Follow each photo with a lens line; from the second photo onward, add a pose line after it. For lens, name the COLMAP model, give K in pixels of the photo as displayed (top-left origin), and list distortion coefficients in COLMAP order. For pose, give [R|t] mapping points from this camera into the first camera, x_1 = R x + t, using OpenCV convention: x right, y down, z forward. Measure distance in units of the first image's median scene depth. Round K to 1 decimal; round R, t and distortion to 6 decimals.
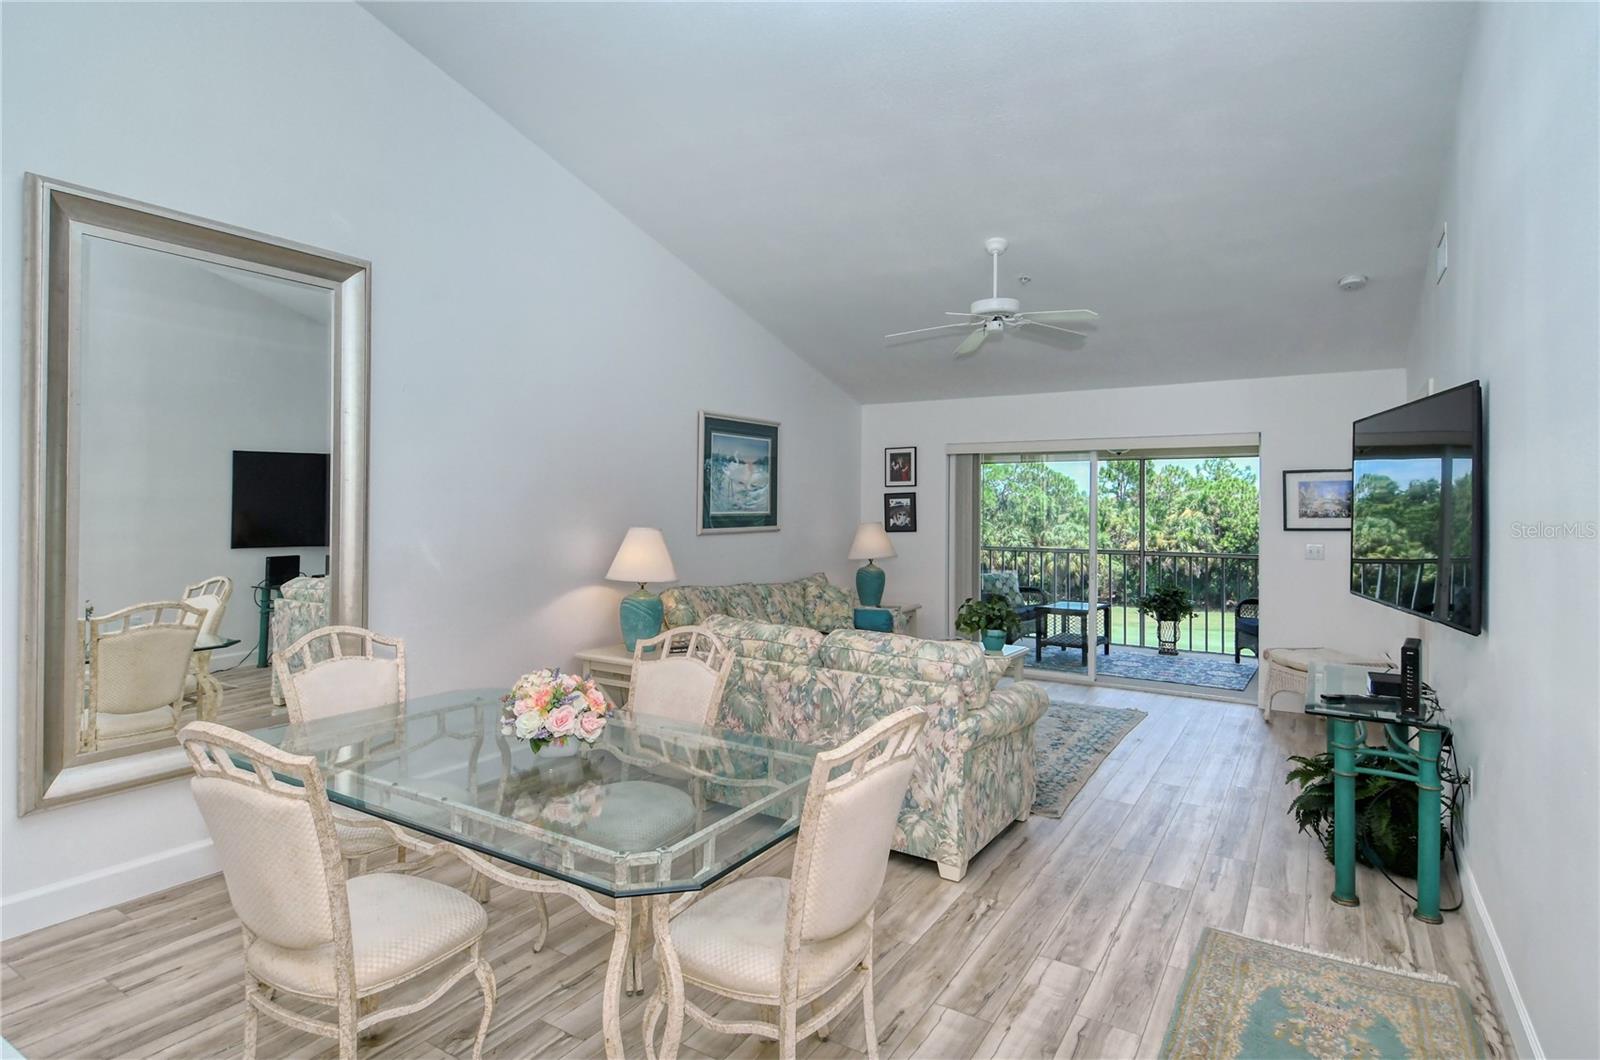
lens RADIAL K [[880.1, 0, 804.3], [0, 880.1, 505.4], [0, 0, 1]] dist [0.052945, -0.019728]
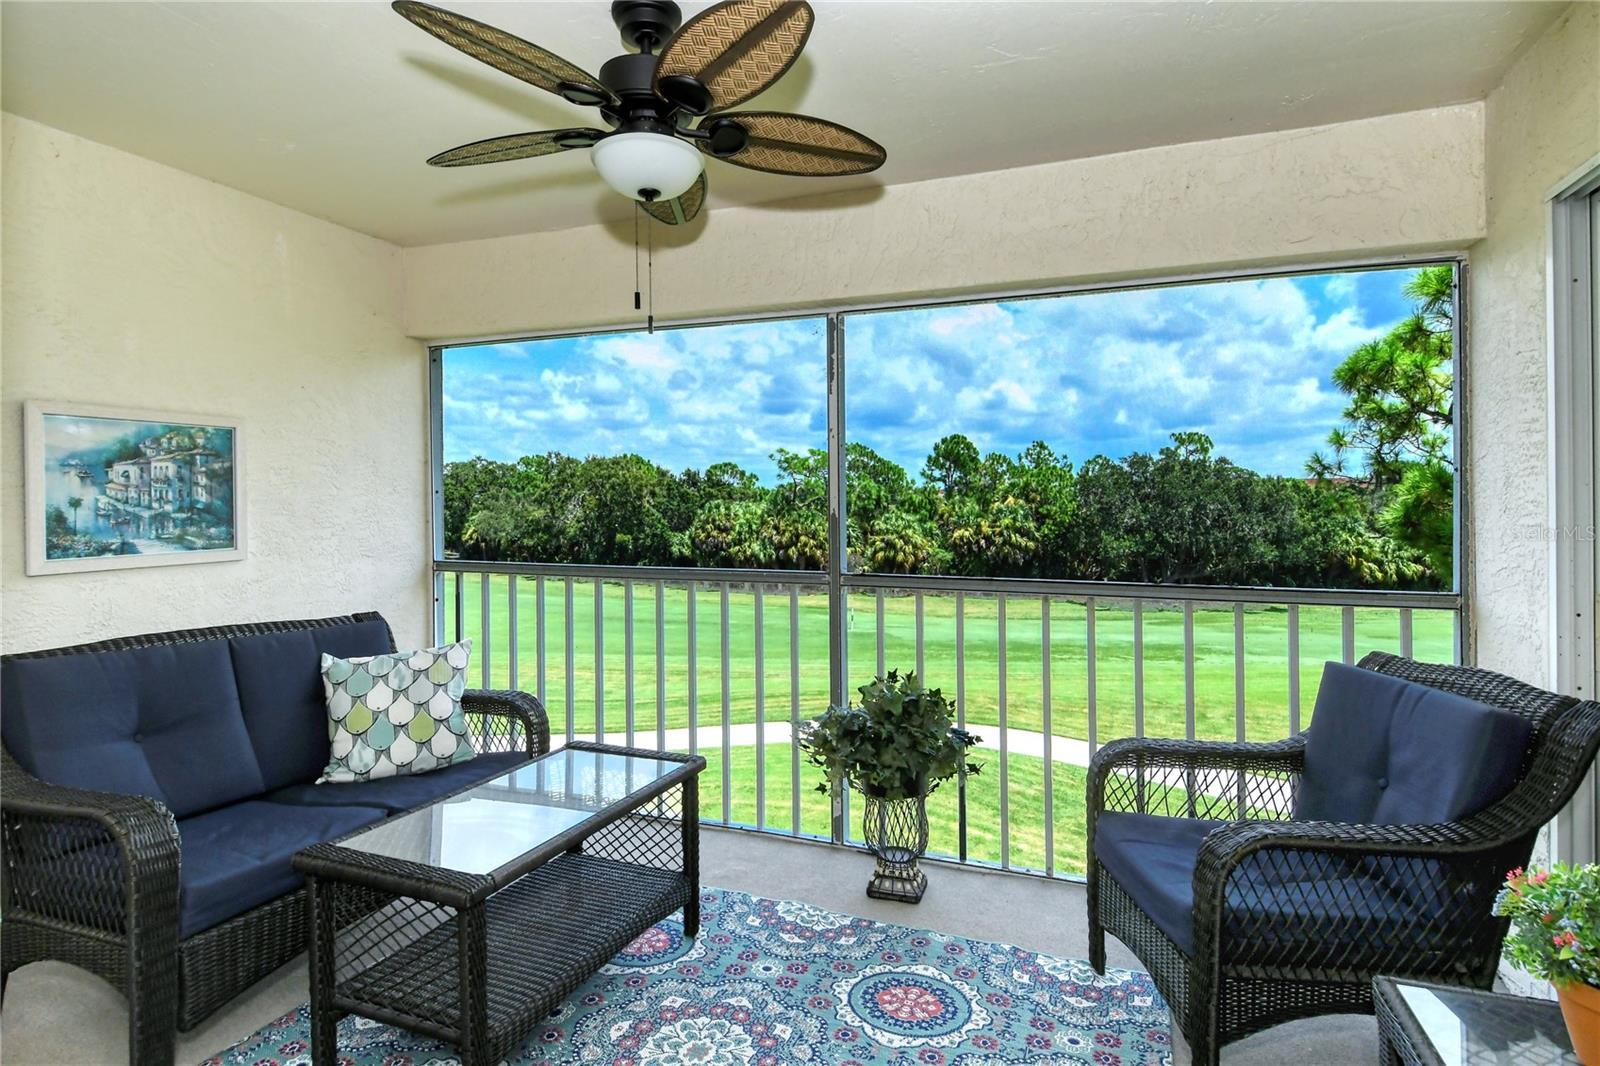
lens RADIAL K [[856.1, 0, 794.4], [0, 856.1, 497.4], [0, 0, 1]] dist [0.039541, -0.017496]
pose [[0.987532, -0.007944, 0.157220, 0.038571], [0.007927, 0.999968, 0.000734, 0.002321], [-0.157221, 0.000522, 0.987563, 0.082305]]
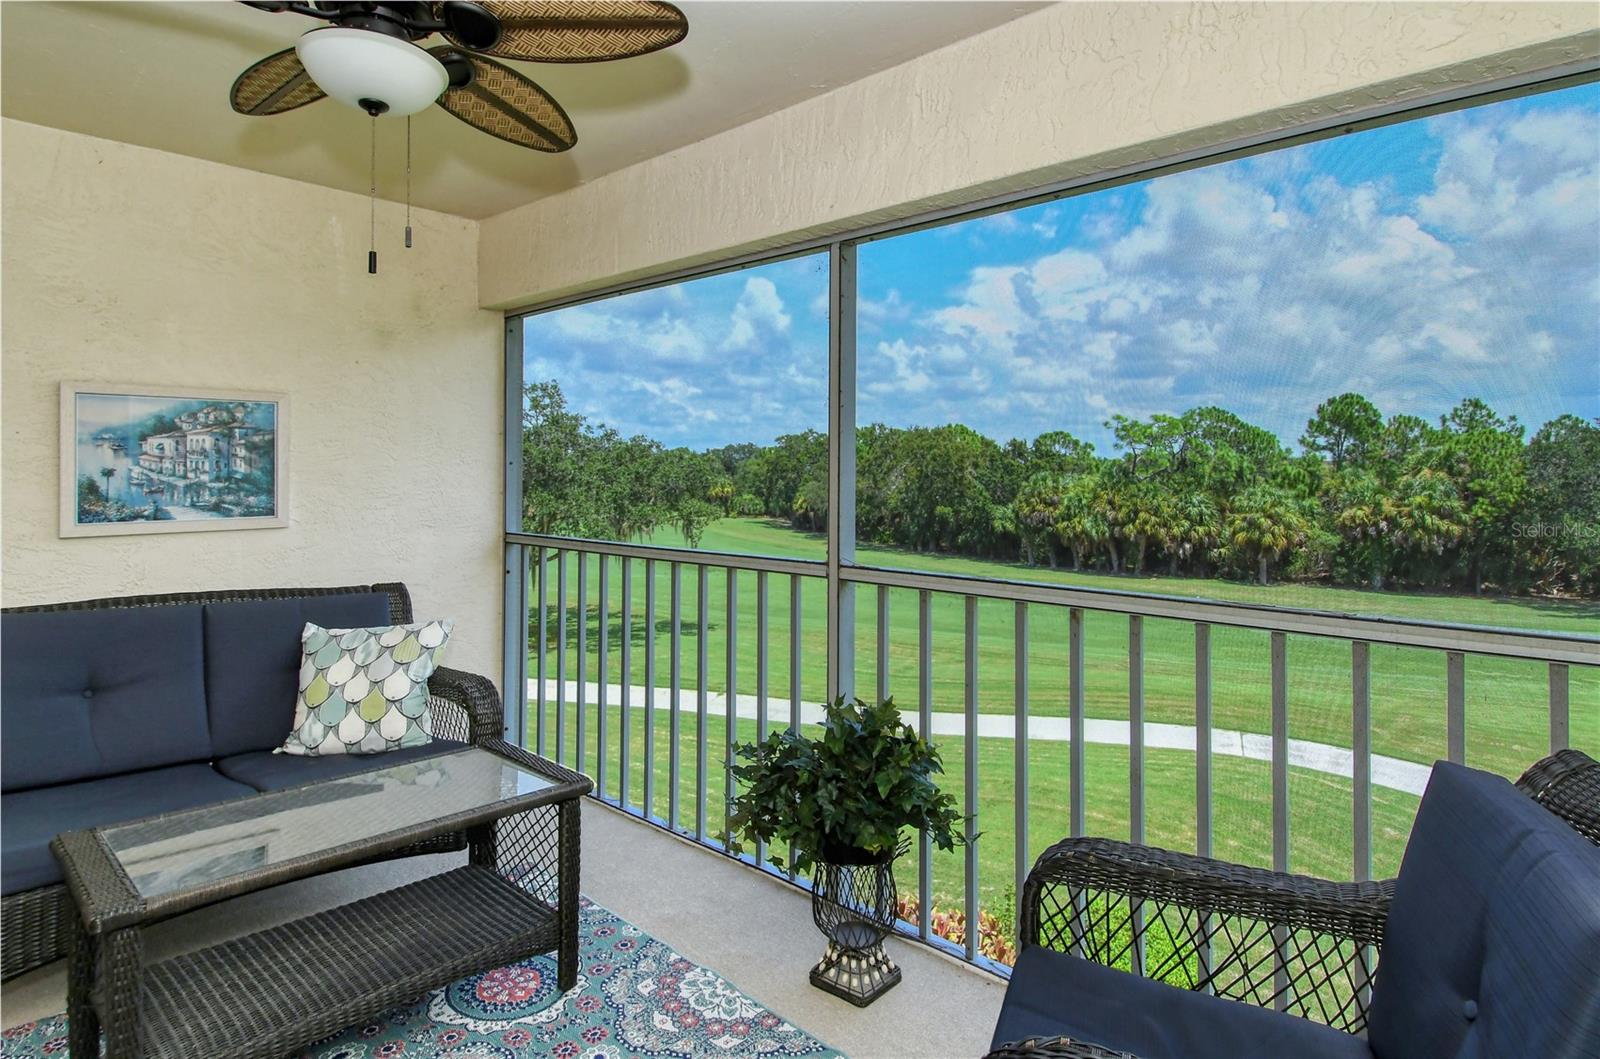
lens RADIAL K [[877.0, 0, 794.2], [0, 877.0, 468.4], [0, 0, 1]] dist [0.033369, -0.020918]
pose [[0.975152, -0.006118, -0.221451, 0.051552], [0.005741, 0.999981, -0.002344, 0.002392], [0.221461, 0.001015, 0.975169, 0.088529]]
